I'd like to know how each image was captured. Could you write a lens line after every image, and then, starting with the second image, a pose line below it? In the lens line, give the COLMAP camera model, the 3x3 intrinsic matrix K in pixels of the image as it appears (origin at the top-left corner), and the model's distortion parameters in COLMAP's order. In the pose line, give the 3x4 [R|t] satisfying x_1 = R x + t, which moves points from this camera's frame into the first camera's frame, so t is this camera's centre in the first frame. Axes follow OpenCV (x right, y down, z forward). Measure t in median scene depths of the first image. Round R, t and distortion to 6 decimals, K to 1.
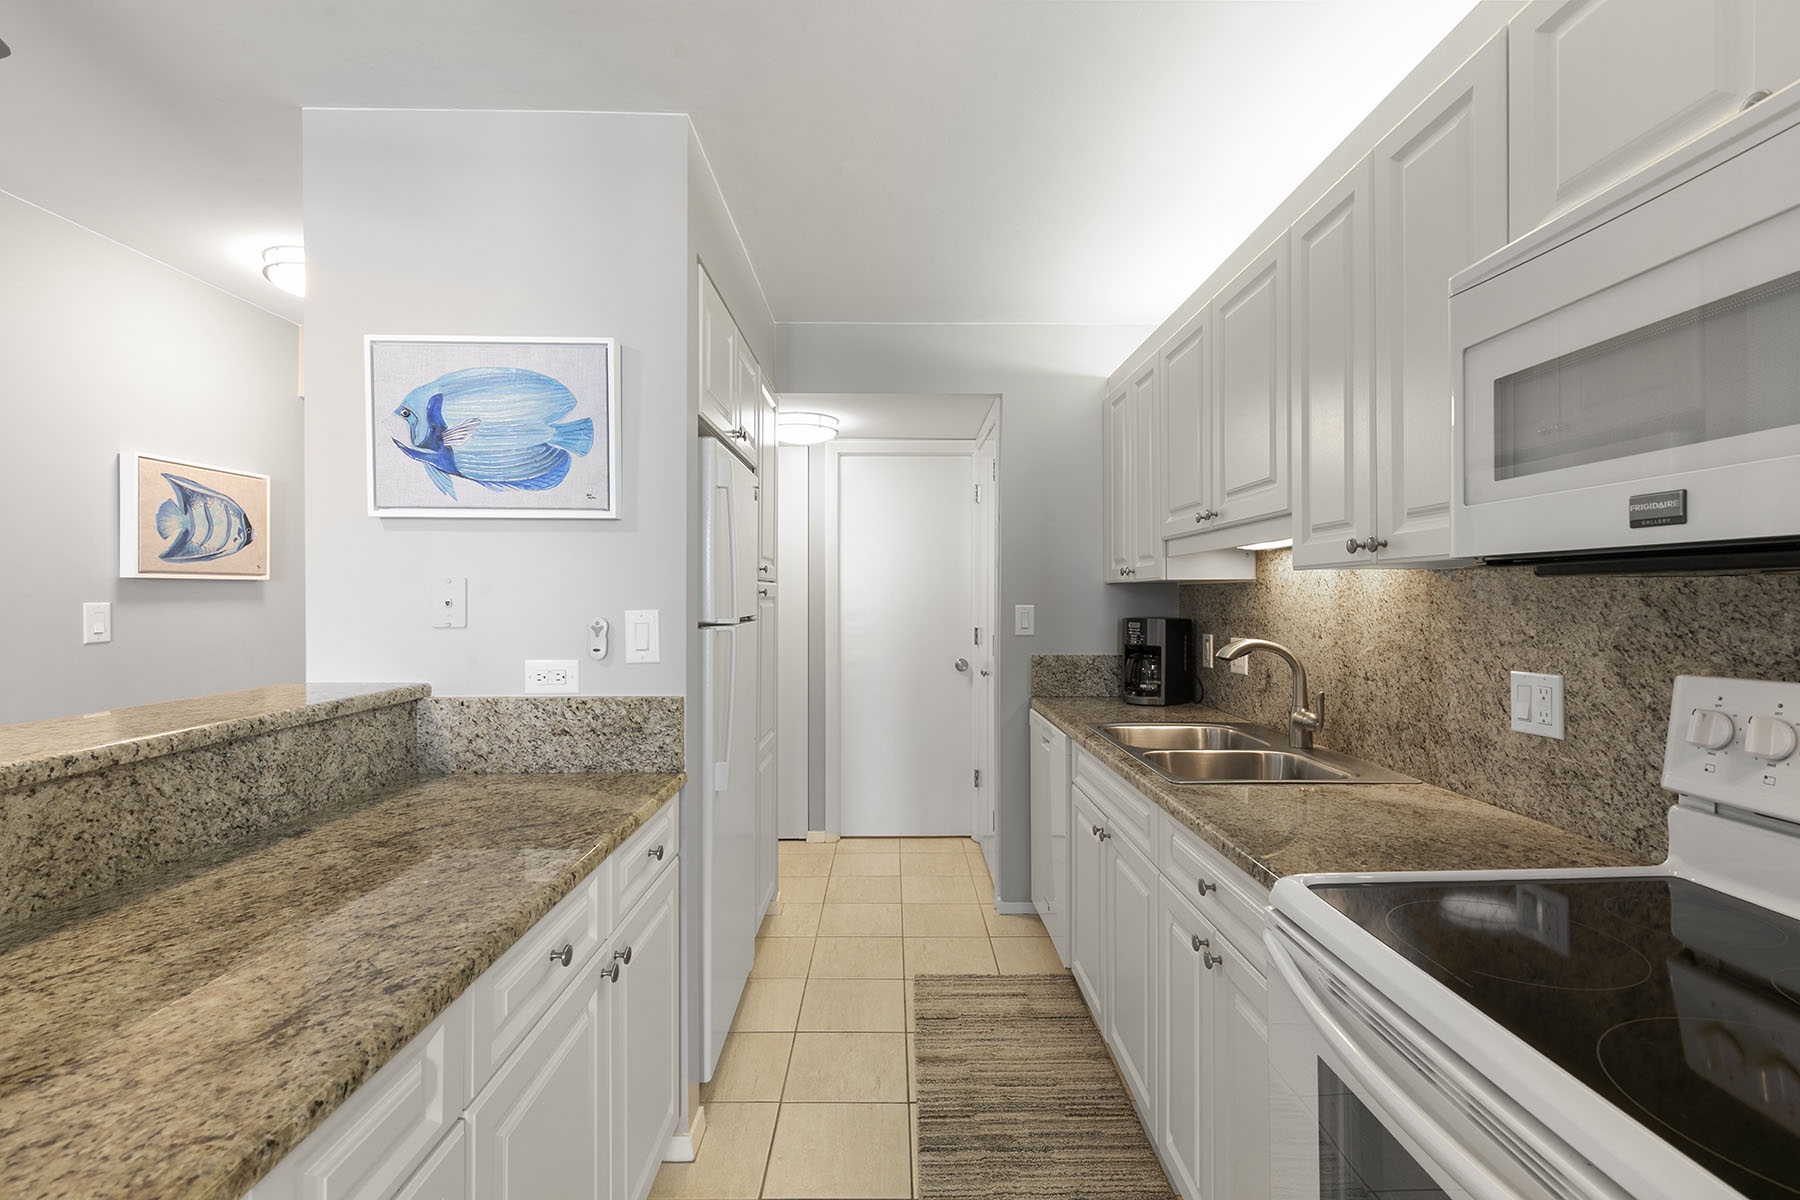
lens RADIAL K [[802.6, 0, 903.0], [0, 802.6, 599.0], [0, 0, 1]] dist [0.010280, -0.002707]
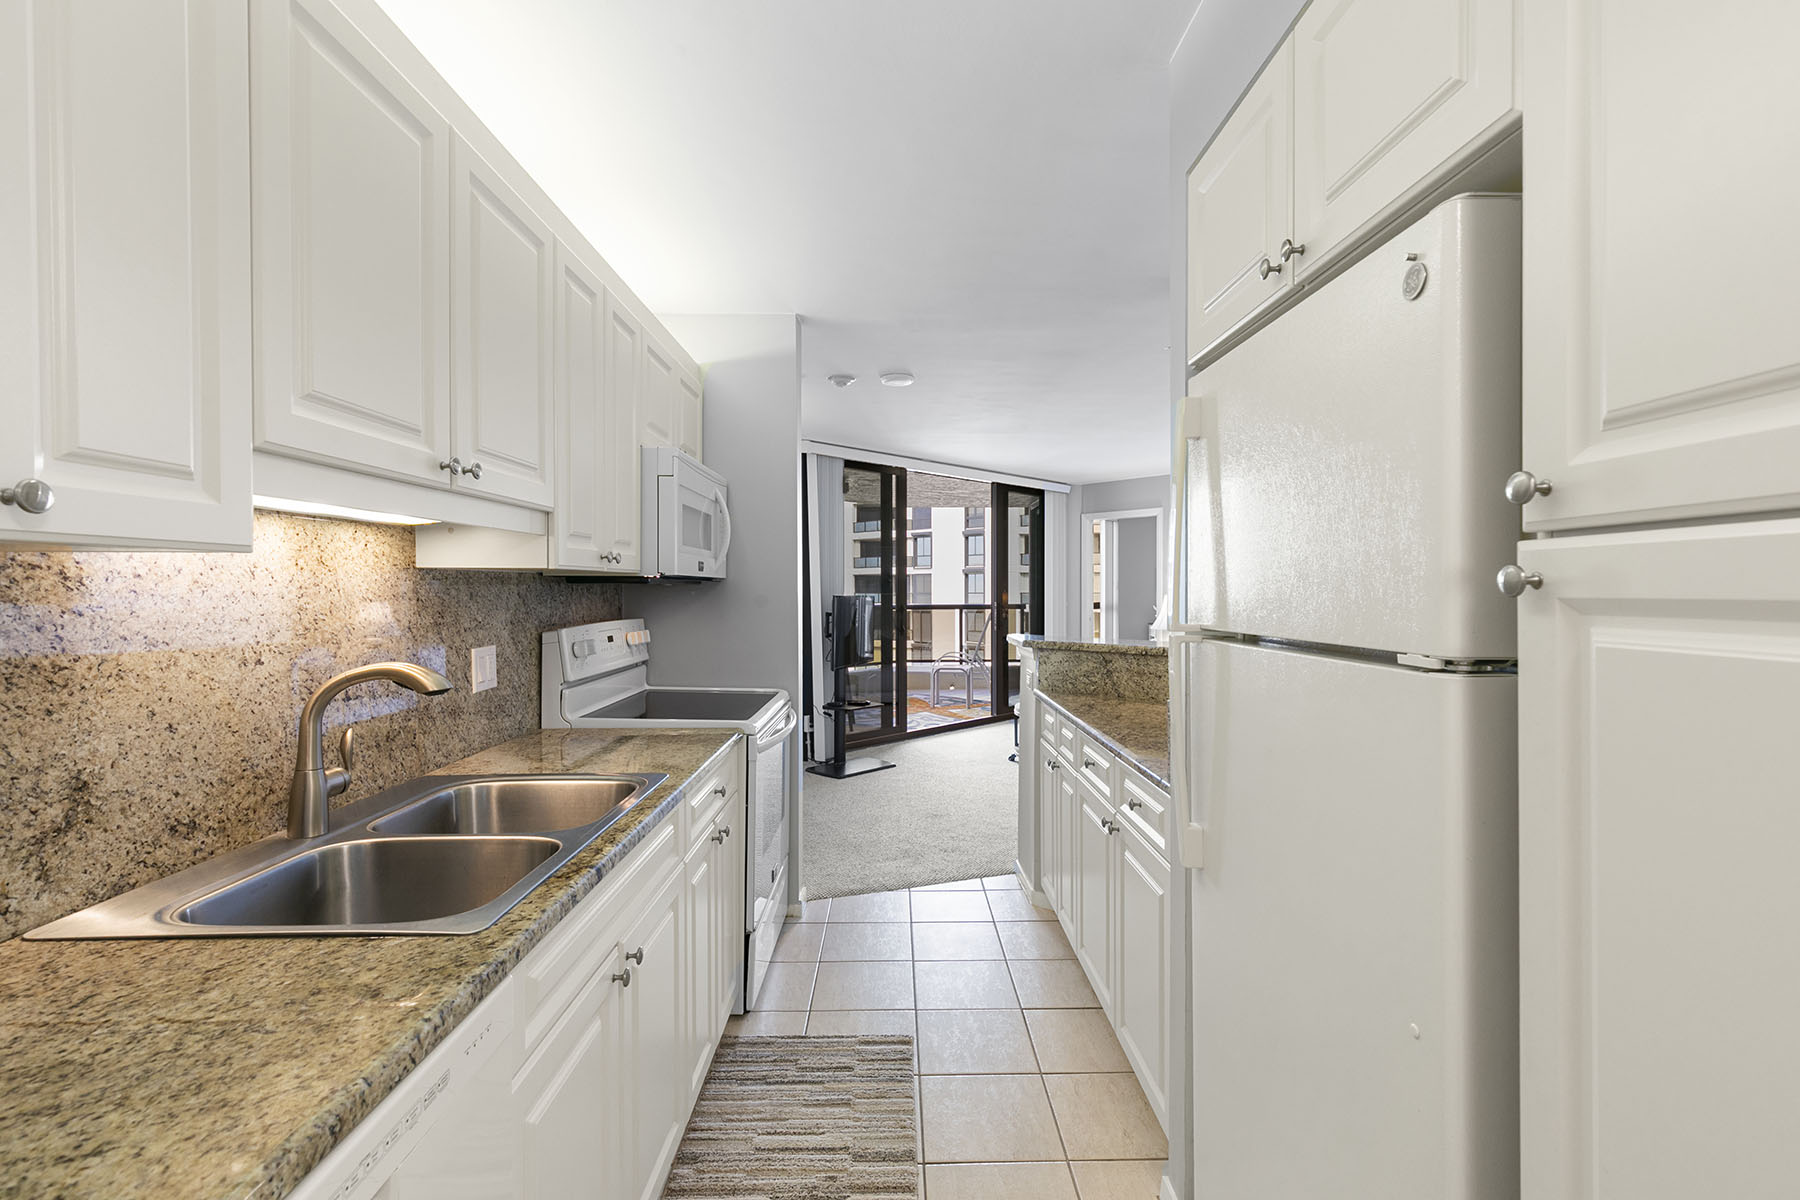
lens RADIAL K [[802.6, 0, 900.7], [0, 802.6, 599.7], [0, 0, 1]] dist [0.010280, -0.002707]
pose [[-0.999958, 0.000327, 0.009168, 0.027297], [0.000497, 0.999827, 0.018570, -0.014490], [-0.009160, 0.018573, -0.999786, 1.966325]]
